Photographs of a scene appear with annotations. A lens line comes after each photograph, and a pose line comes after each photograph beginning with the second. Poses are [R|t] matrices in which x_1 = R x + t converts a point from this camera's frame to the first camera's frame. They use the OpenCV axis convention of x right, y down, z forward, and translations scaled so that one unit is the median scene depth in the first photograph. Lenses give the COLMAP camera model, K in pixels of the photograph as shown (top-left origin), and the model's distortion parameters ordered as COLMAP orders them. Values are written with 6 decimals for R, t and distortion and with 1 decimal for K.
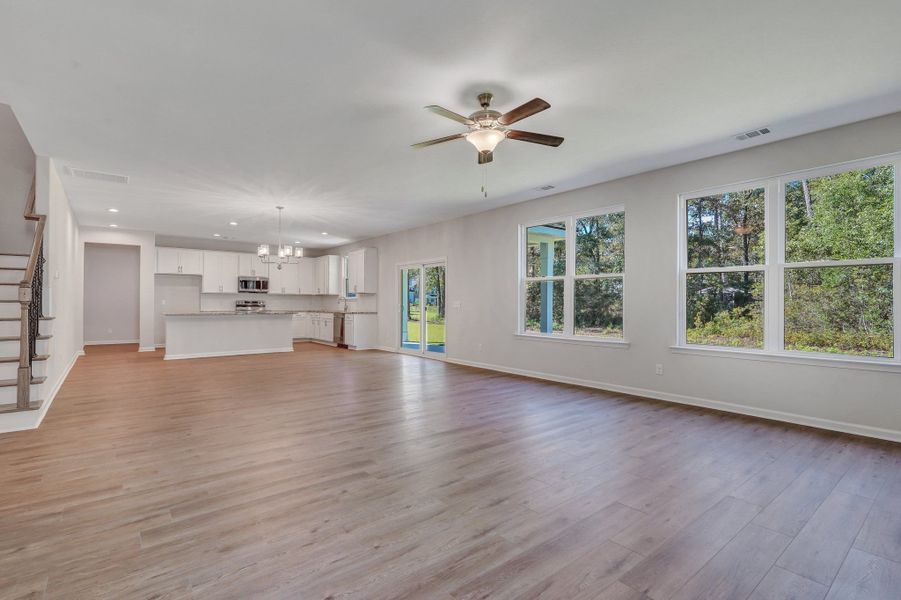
lens RADIAL K [[427.0, 0, 442.5], [0, 427.0, 301.2], [0, 0, 1]] dist [0.002219, 0.000161]
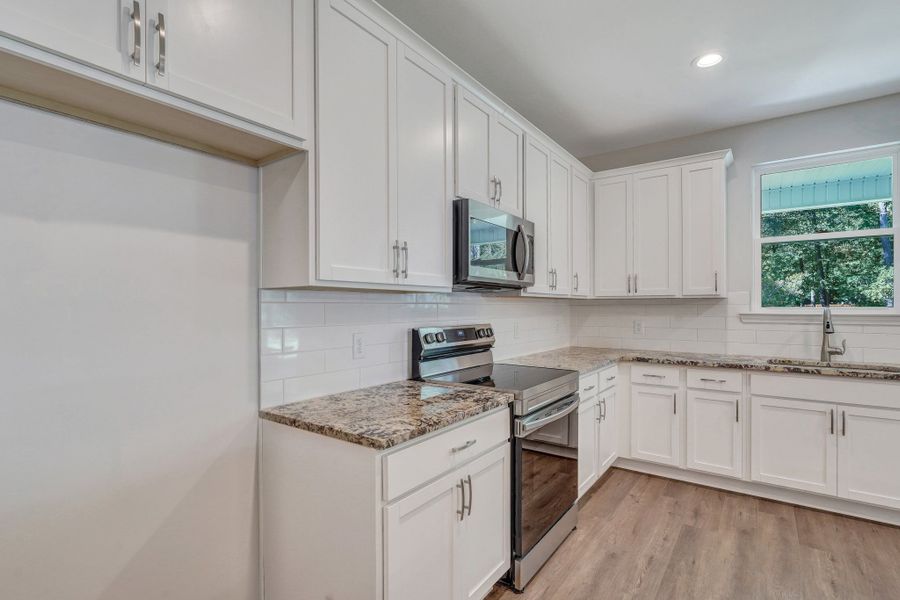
lens RADIAL K [[440.0, 0, 447.0], [0, 440.0, 303.5], [0, 0, 1]] dist [0.001344, -0.000072]
pose [[0.961440, 0.001163, 0.275014, -0.606488], [-0.001137, 0.999999, -0.000254, -0.014155], [-0.275014, -0.000068, 0.961440, 0.927469]]
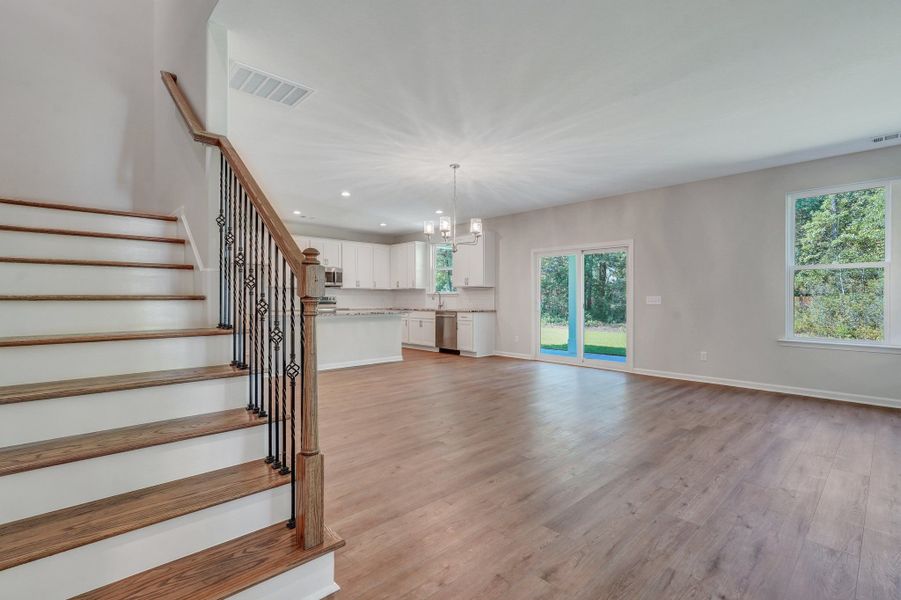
lens RADIAL K [[395.9, 0, 450.5], [0, 395.9, 300.0], [0, 0, 1]] dist [-0.036554, 0.000012]
pose [[0.994932, -0.004044, 0.100470, -0.327317], [0.003145, 0.999954, 0.009107, -0.000850], [-0.100502, -0.008745, 0.994898, 0.262303]]
